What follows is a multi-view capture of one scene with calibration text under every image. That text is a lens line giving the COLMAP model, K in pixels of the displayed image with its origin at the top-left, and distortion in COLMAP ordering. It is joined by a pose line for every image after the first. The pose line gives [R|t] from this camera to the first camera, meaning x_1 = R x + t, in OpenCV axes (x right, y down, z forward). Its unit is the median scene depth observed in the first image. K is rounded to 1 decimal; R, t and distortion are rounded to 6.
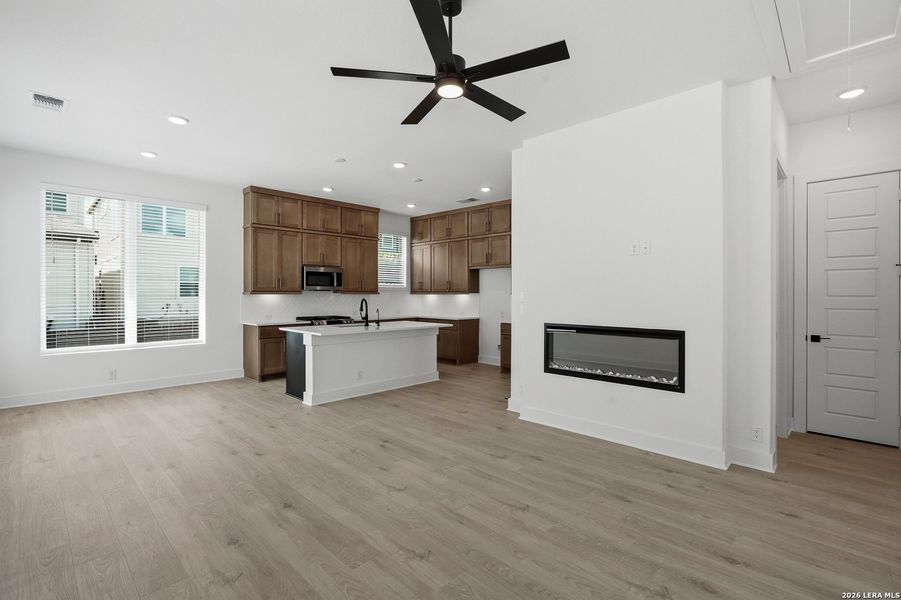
lens RADIAL K [[411.4, 0, 444.8], [0, 411.4, 295.5], [0, 0, 1]] dist [-0.007011, 0.001422]
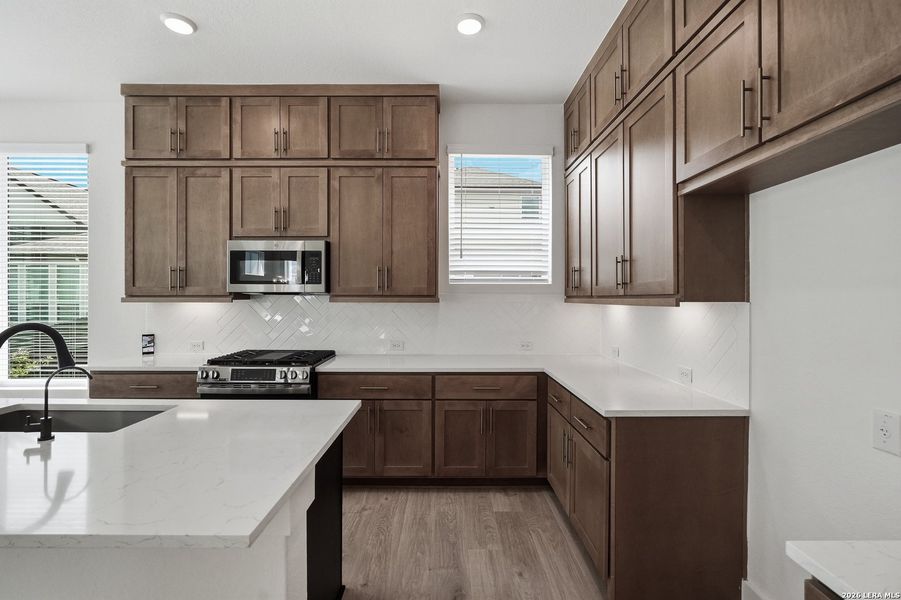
lens RADIAL K [[415.1, 0, 444.1], [0, 415.1, 296.3], [0, 0, 1]] dist [-0.006670, 0.000513]
pose [[0.705863, -0.001508, -0.708347, 0.146548], [-0.003568, 0.999977, -0.005684, -0.007801], [0.708340, 0.006539, 0.705841, 0.845884]]
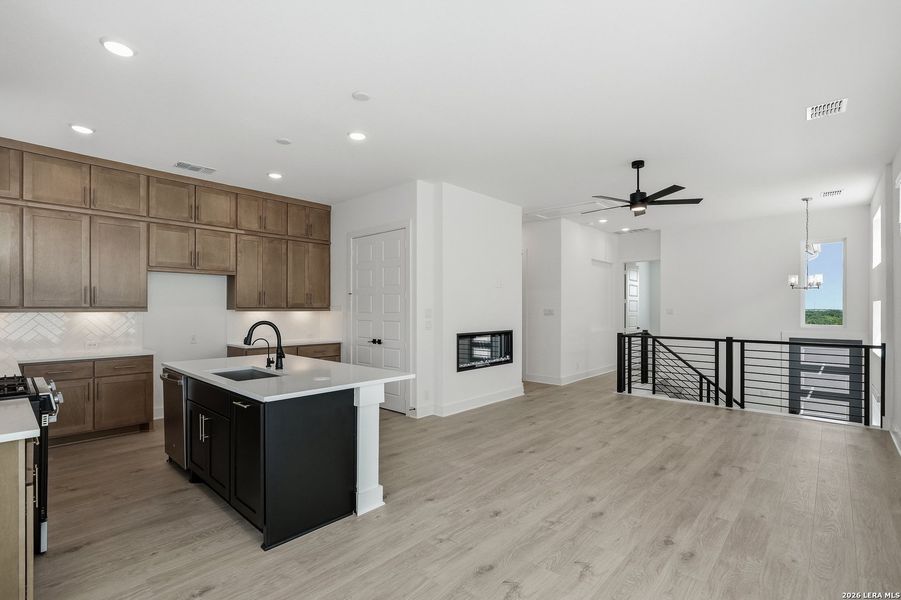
lens RADIAL K [[418.0, 0, 448.5], [0, 418.0, 308.7], [0, 0, 1]] dist [-0.003514, 0.000546]
pose [[-0.028289, -0.001998, 0.999598, -0.650547], [0.000928, 0.999998, 0.002025, -0.009115], [-0.999599, 0.000985, -0.028287, 0.649375]]
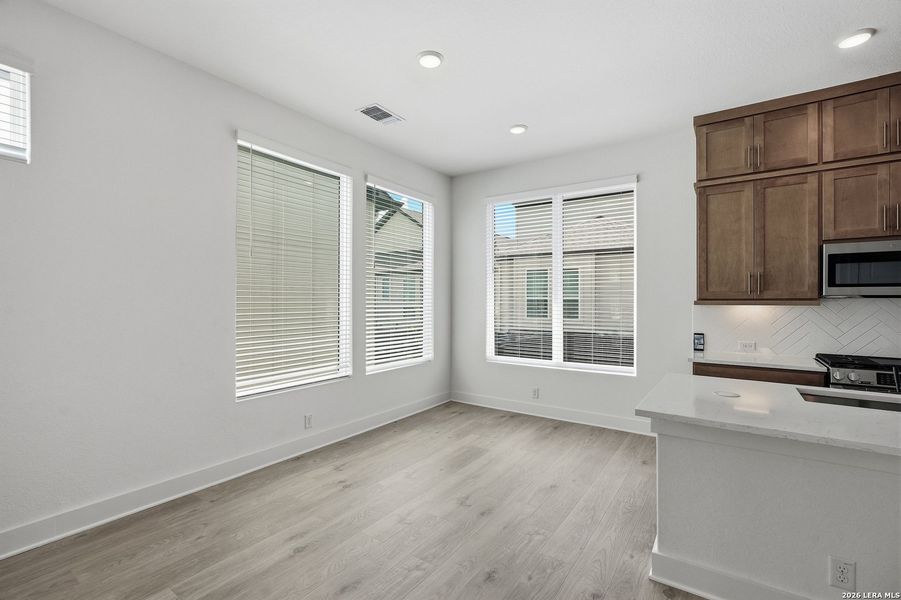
lens RADIAL K [[409.8, 0, 448.5], [0, 409.8, 298.5], [0, 0, 1]] dist [-0.000521, 0.000603]
pose [[0.173933, -0.006206, -0.984738, 0.032631], [-0.005737, 0.999957, -0.007315, -0.004965], [0.984741, 0.006921, 0.173890, 0.511326]]
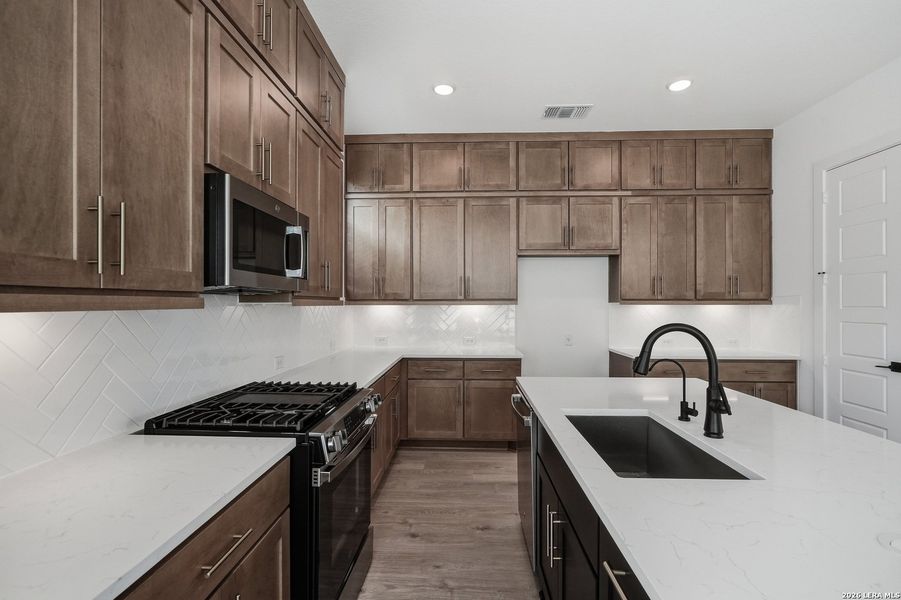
lens RADIAL K [[416.8, 0, 448.1], [0, 416.8, 303.0], [0, 0, 1]] dist [-0.009099, 0.000421]
pose [[0.744114, -0.000478, 0.668052, -0.396715], [0.002776, 0.999993, -0.002377, -0.004584], [-0.668046, 0.003624, 0.744111, 0.766548]]
